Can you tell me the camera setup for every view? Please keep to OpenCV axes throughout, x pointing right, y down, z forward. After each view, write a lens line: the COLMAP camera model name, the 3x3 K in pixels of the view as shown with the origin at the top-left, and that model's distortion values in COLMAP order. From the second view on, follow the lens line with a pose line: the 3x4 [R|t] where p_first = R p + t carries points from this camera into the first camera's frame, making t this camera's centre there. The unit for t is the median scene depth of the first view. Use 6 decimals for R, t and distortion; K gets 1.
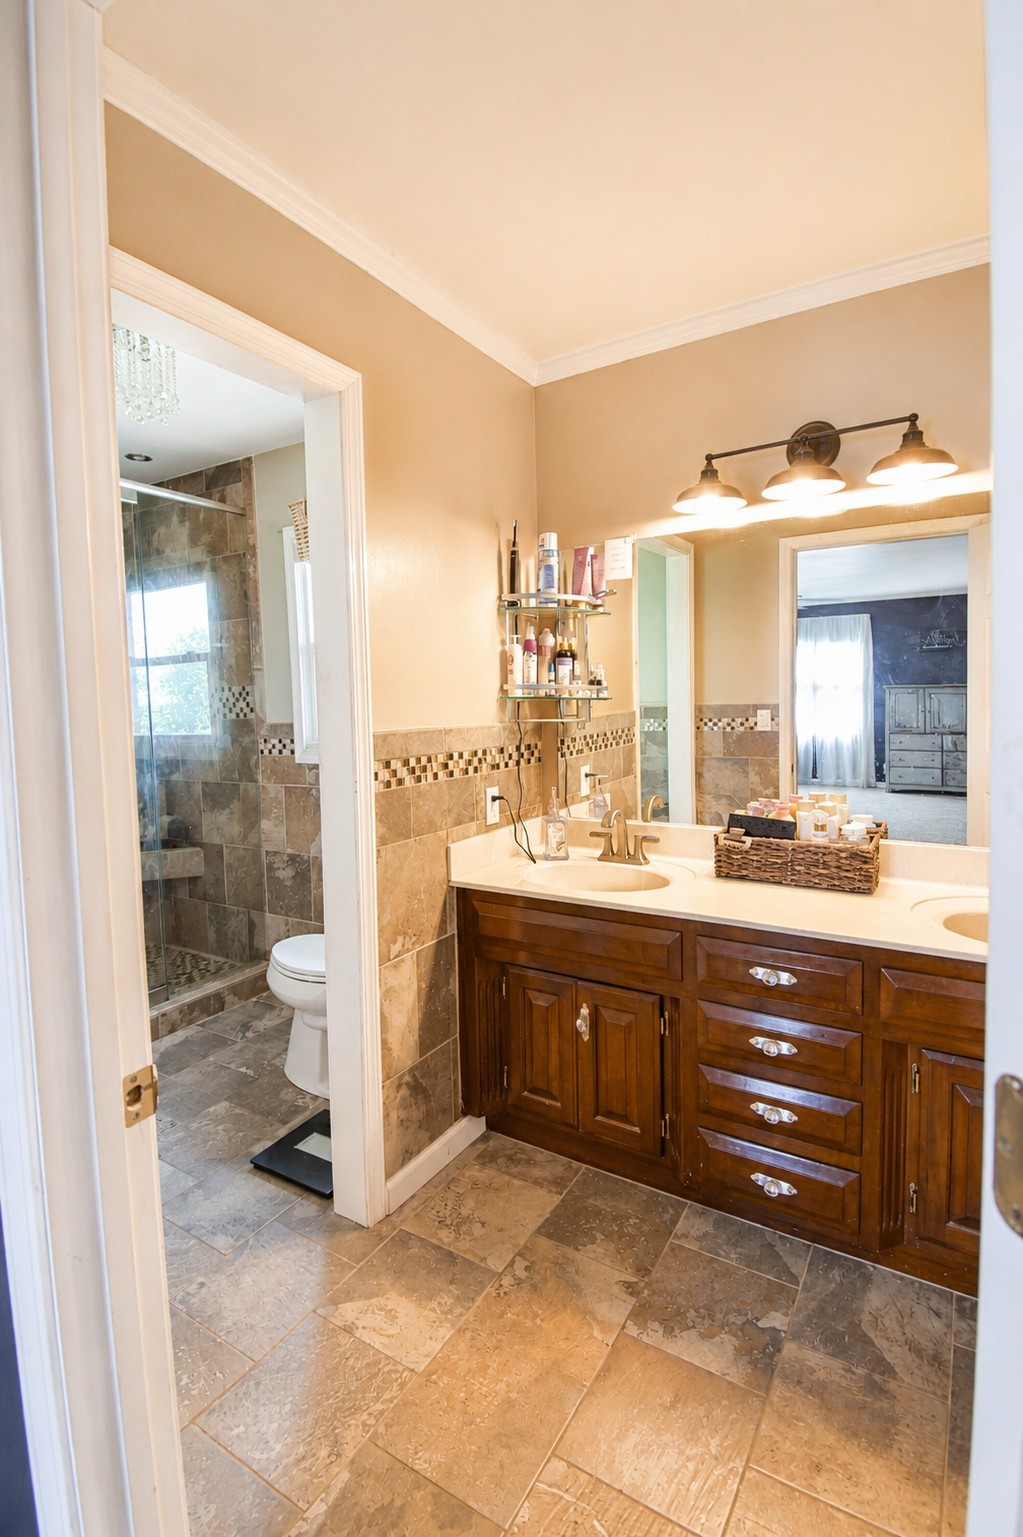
lens RADIAL K [[724.5, 0, 512.6], [0, 724.5, 748.0], [0, 0, 1]] dist [-0.000664, 0.000024]
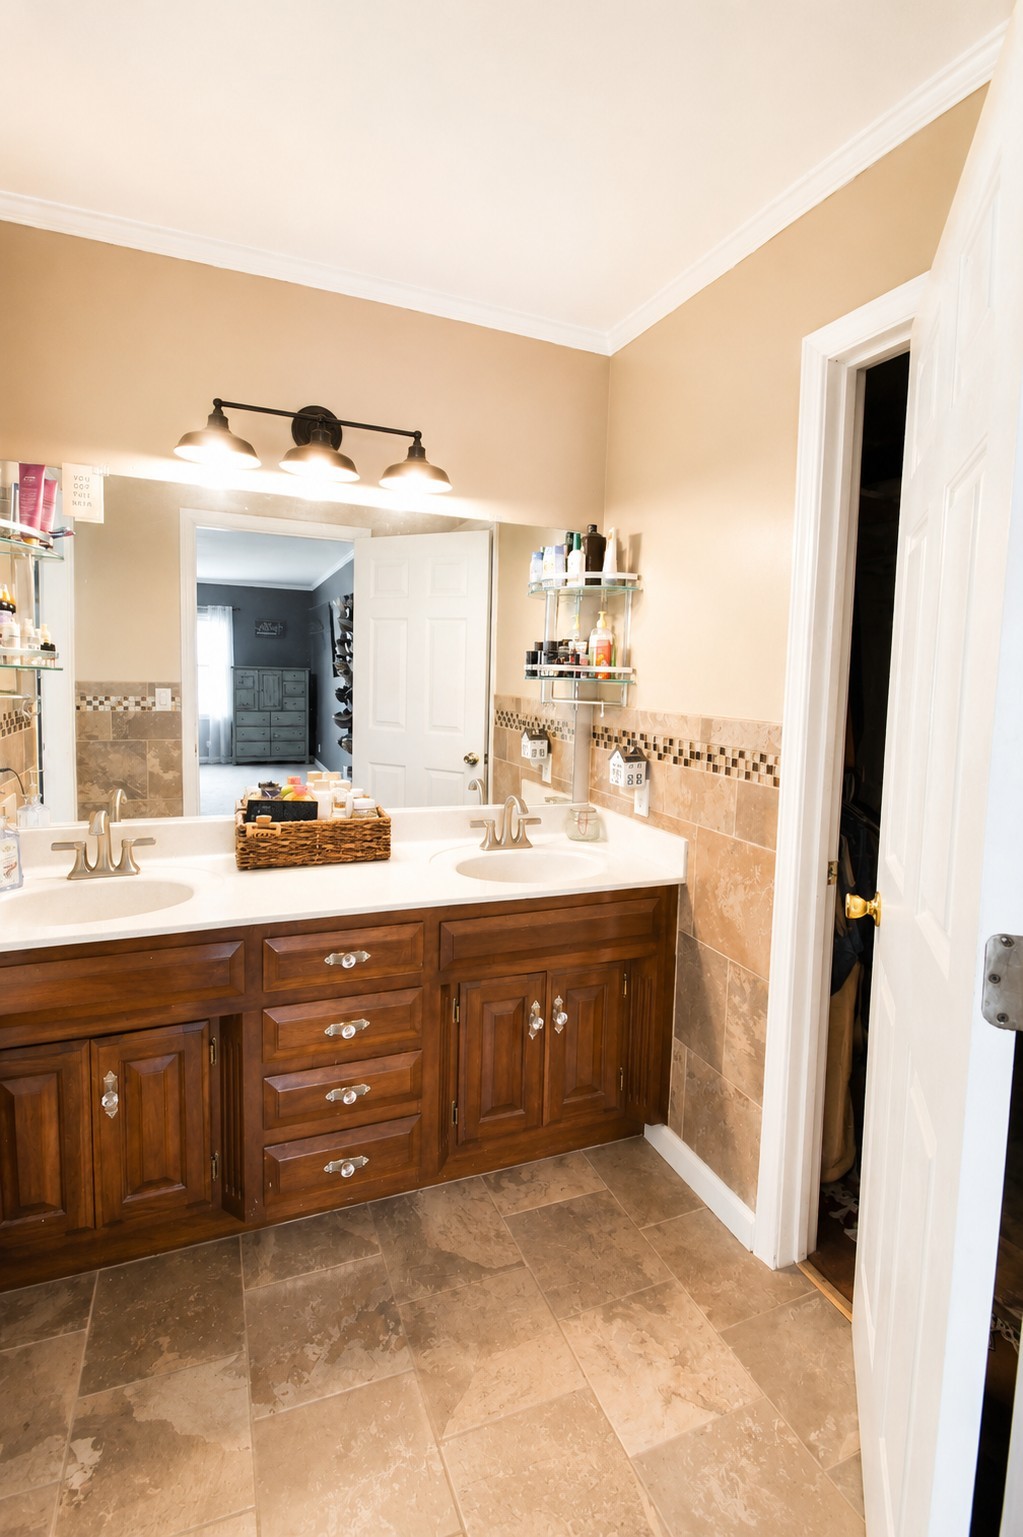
lens RADIAL K [[736.2, 0, 513.0], [0, 736.2, 741.7], [0, 0, 1]] dist [0.000746, -0.000481]
pose [[0.569219, -0.035364, 0.821425, -0.257484], [0.020310, 0.999374, 0.028951, -0.004308], [-0.821935, 0.000204, 0.569581, 0.173128]]
